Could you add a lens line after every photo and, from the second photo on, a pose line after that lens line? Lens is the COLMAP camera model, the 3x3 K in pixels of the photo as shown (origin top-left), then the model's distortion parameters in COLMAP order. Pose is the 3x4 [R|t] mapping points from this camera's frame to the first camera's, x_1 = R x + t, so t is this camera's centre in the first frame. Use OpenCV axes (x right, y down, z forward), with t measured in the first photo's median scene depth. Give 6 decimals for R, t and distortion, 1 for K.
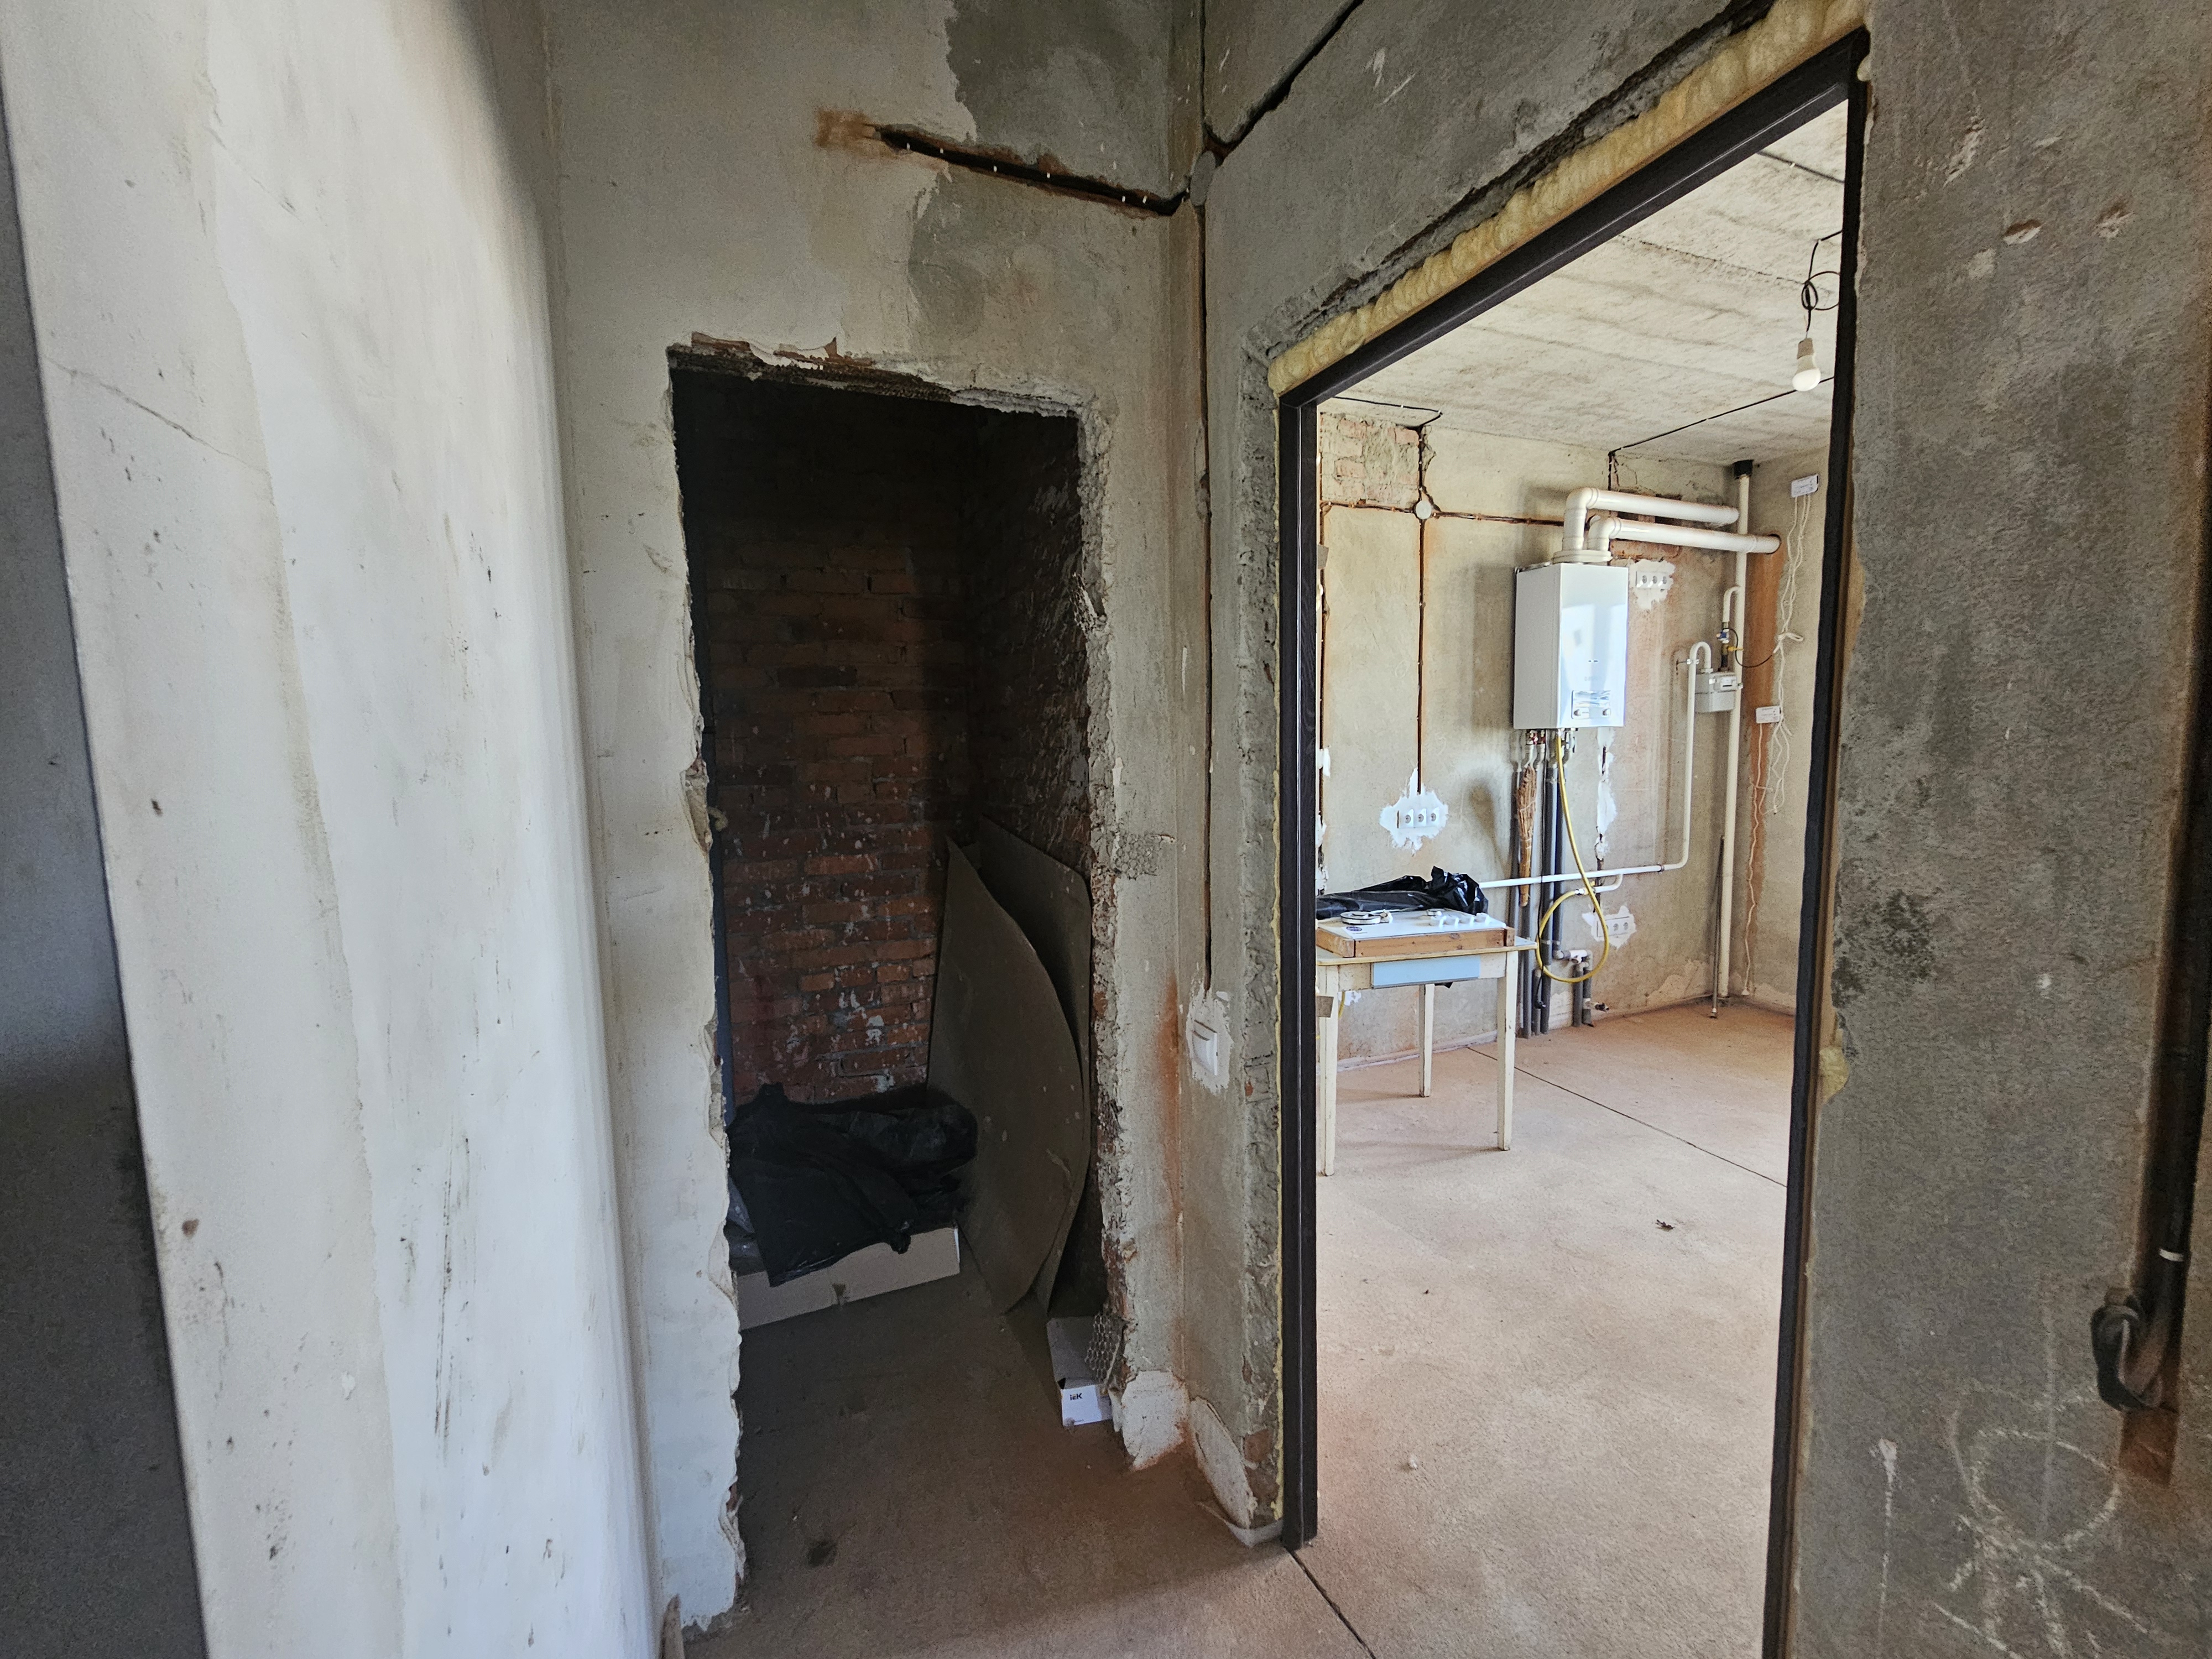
lens RADIAL K [[903.6, 0, 1098.7], [0, 903.6, 829.9], [0, 0, 1]] dist [-0.001429, -0.000254]
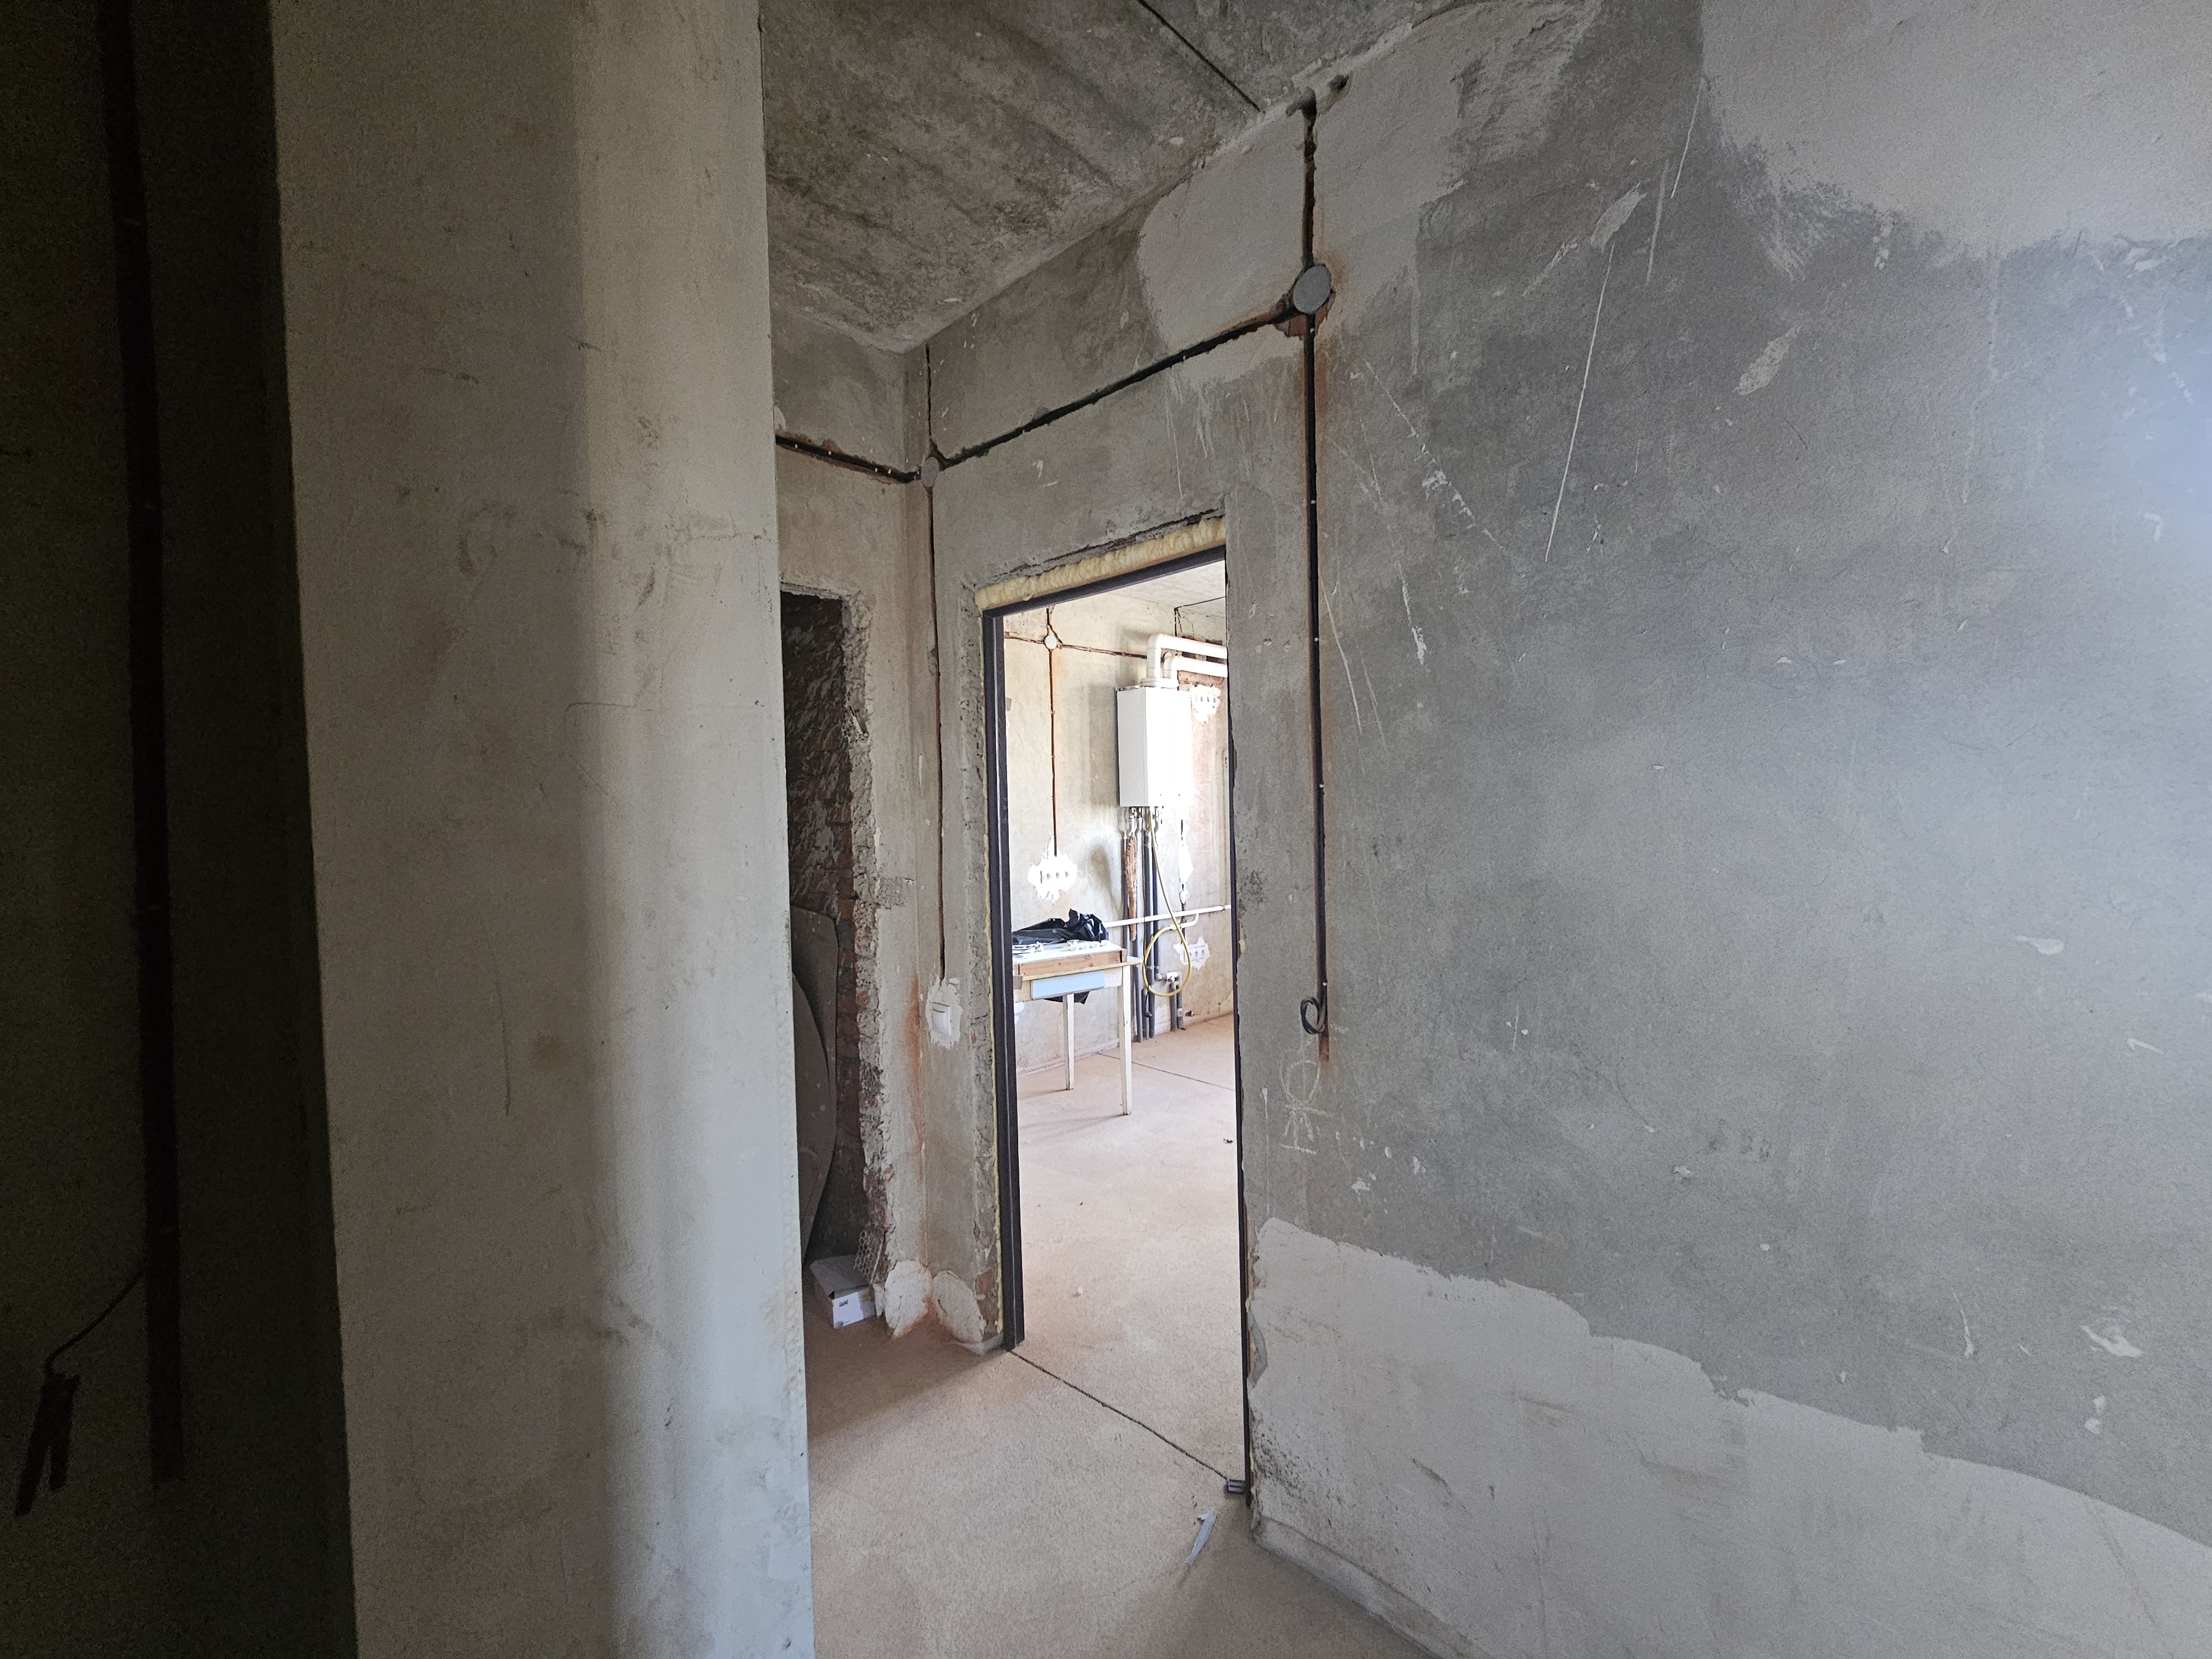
lens RADIAL K [[903.6, 0, 1098.7], [0, 903.6, 829.9], [0, 0, 1]] dist [-0.001429, -0.000254]
pose [[0.919845, -0.009934, 0.392156, -0.104753], [0.042735, 0.996267, -0.075003, 0.023776], [-0.389947, 0.085749, 0.916836, -0.232942]]
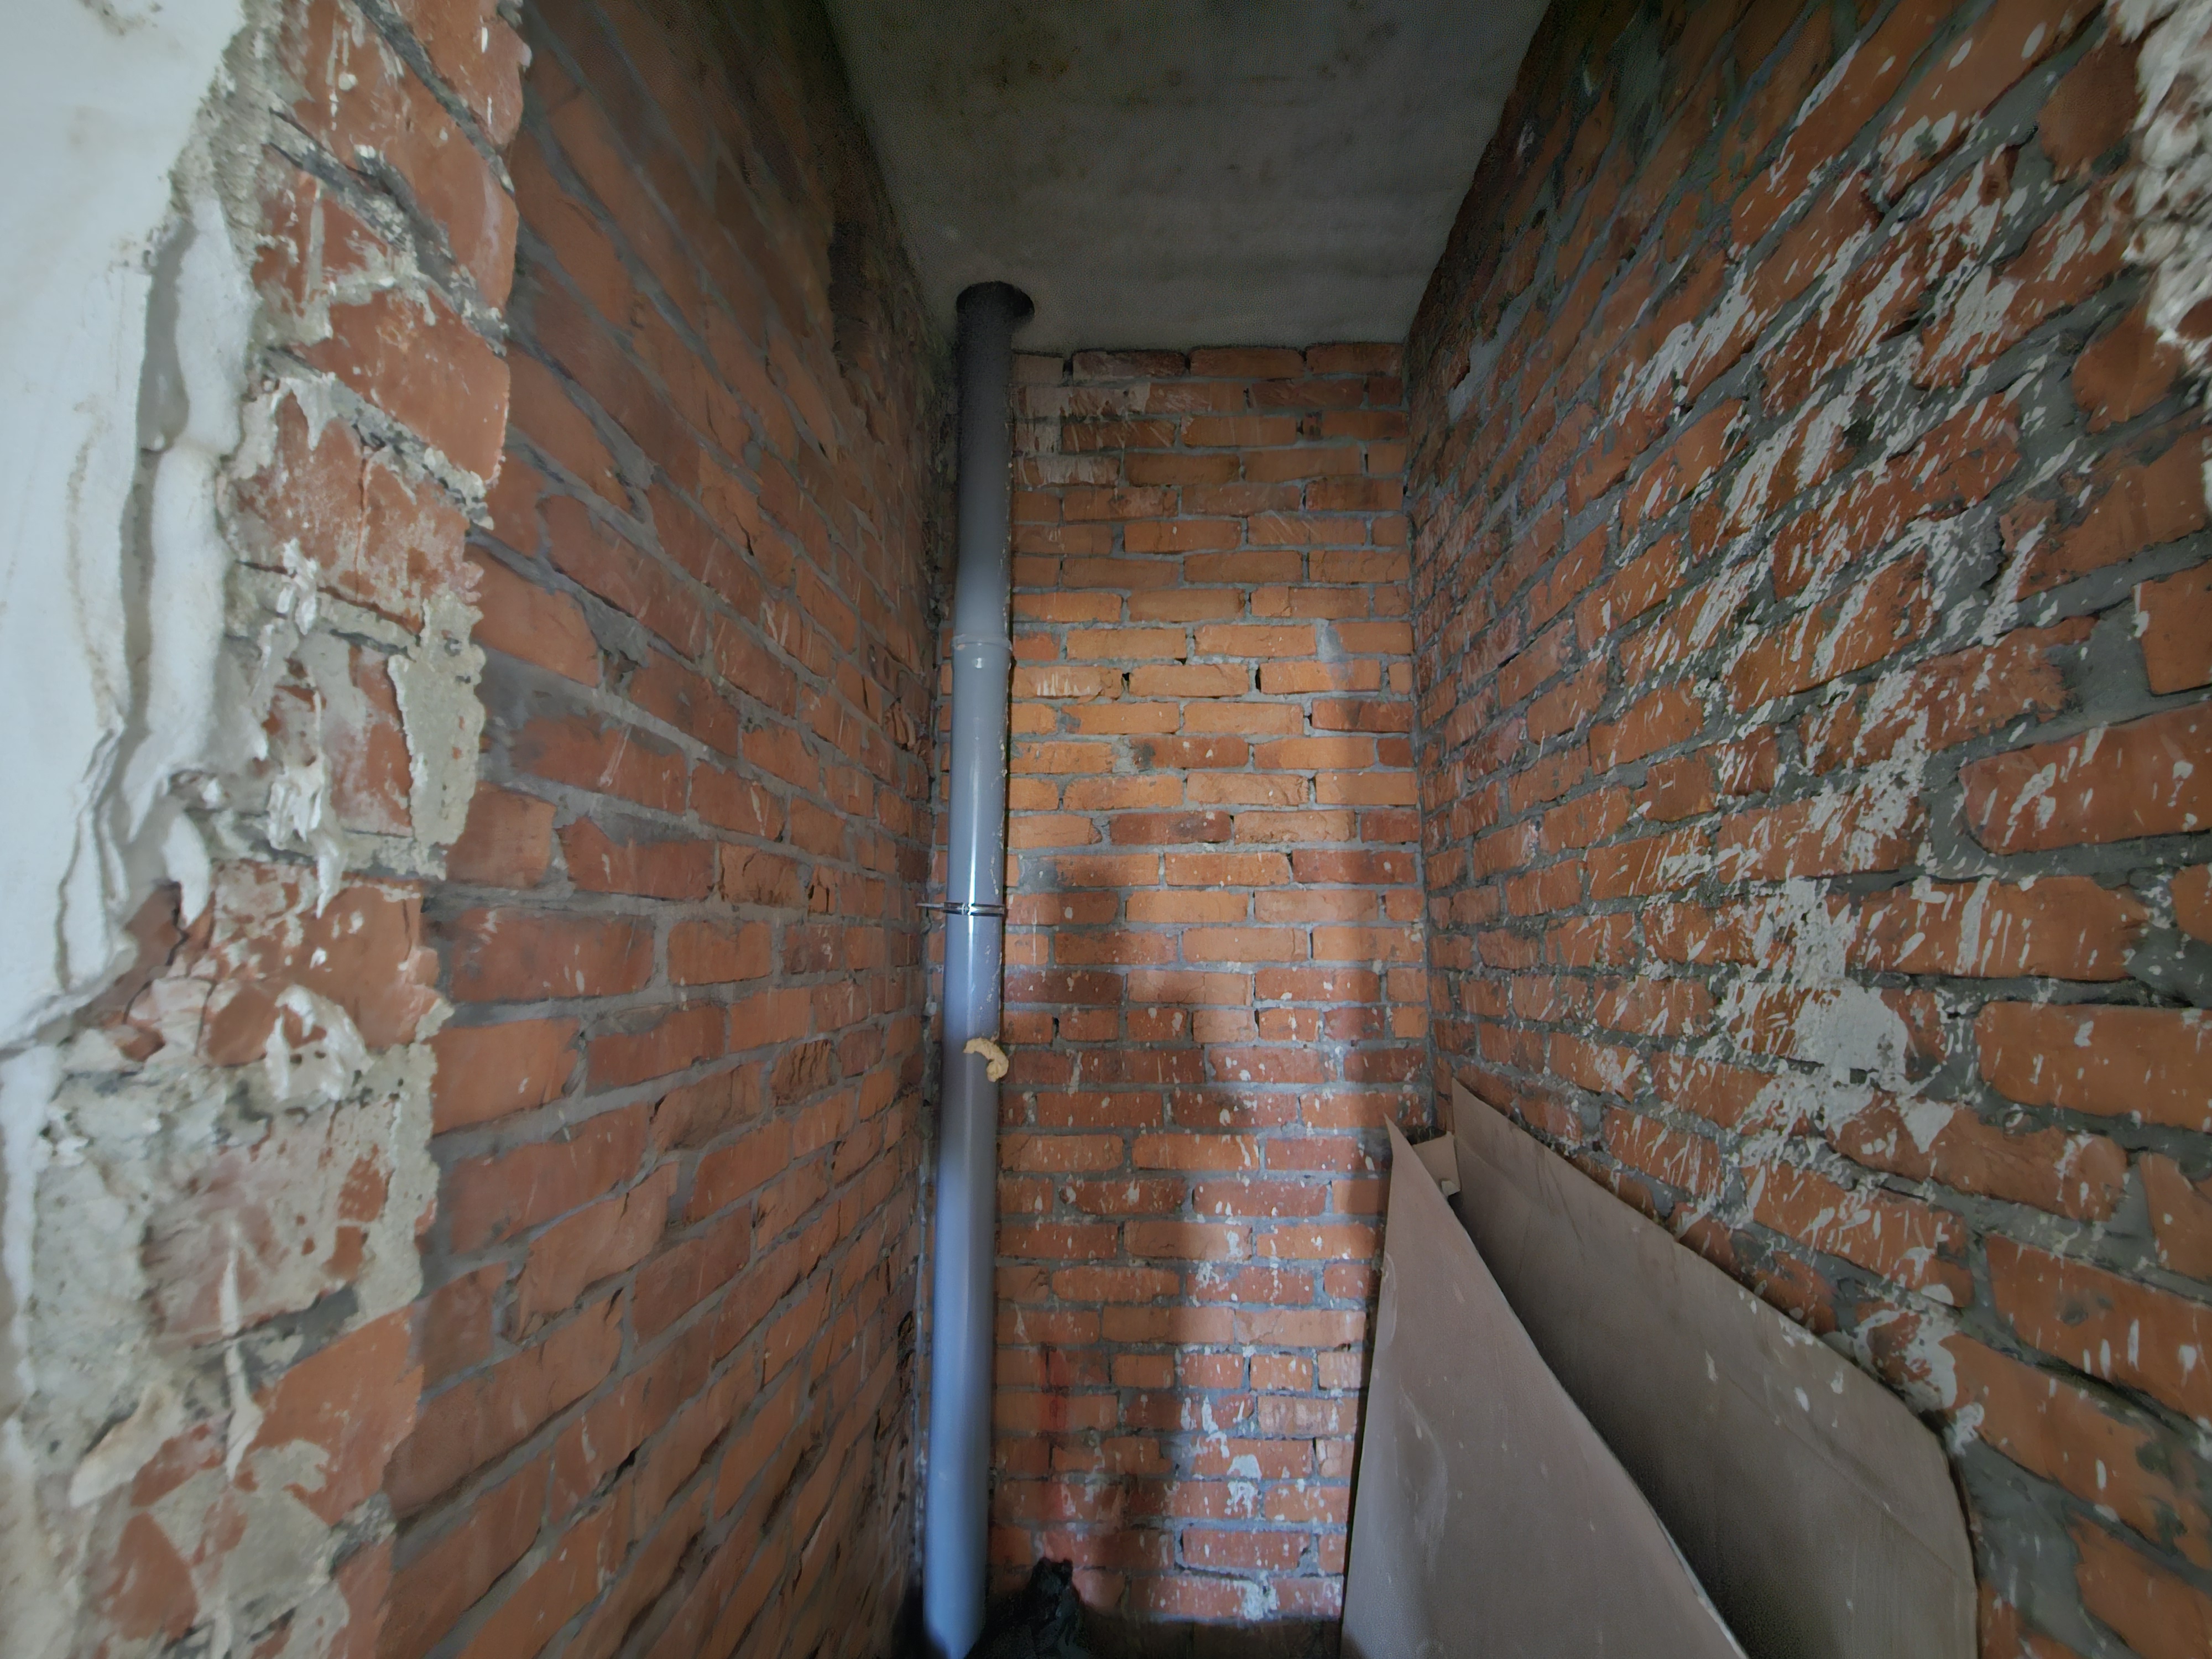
lens RADIAL K [[919.6, 0, 1106.0], [0, 919.6, 829.5], [0, 0, 1]] dist [0.002166, 0.000585]
pose [[0.908498, -0.026108, -0.417074, -0.074981], [-0.065305, 0.976914, -0.203406, -0.032116], [0.412756, 0.212031, 0.885819, 0.353303]]
